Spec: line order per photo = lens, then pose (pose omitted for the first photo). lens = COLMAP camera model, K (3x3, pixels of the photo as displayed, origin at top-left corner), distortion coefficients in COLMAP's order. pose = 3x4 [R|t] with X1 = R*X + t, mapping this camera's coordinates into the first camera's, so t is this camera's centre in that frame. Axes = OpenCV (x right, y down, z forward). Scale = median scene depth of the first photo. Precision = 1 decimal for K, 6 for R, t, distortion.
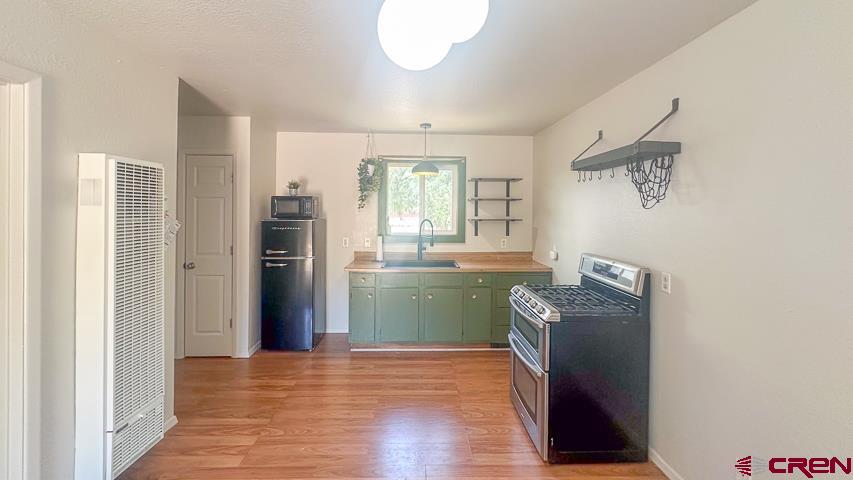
lens RADIAL K [[359.6, 0, 426.4], [0, 359.6, 212.0], [0, 0, 1]] dist [-0.001045, -0.000481]
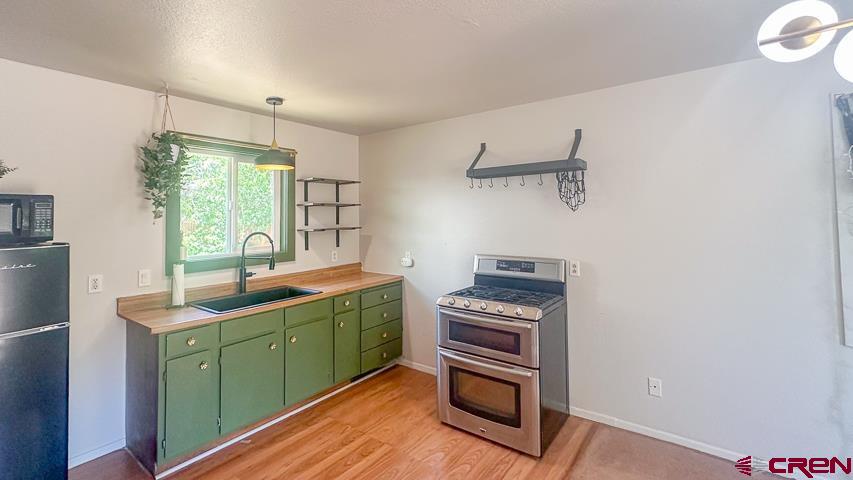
lens RADIAL K [[380.0, 0, 426.7], [0, 380.0, 202.1], [0, 0, 1]] dist [0.000361, -0.000007]
pose [[0.626427, 0.012115, 0.779386, -0.361444], [0.025017, 0.999052, -0.035637, -0.003468], [-0.779078, 0.041822, 0.625530, 0.267374]]
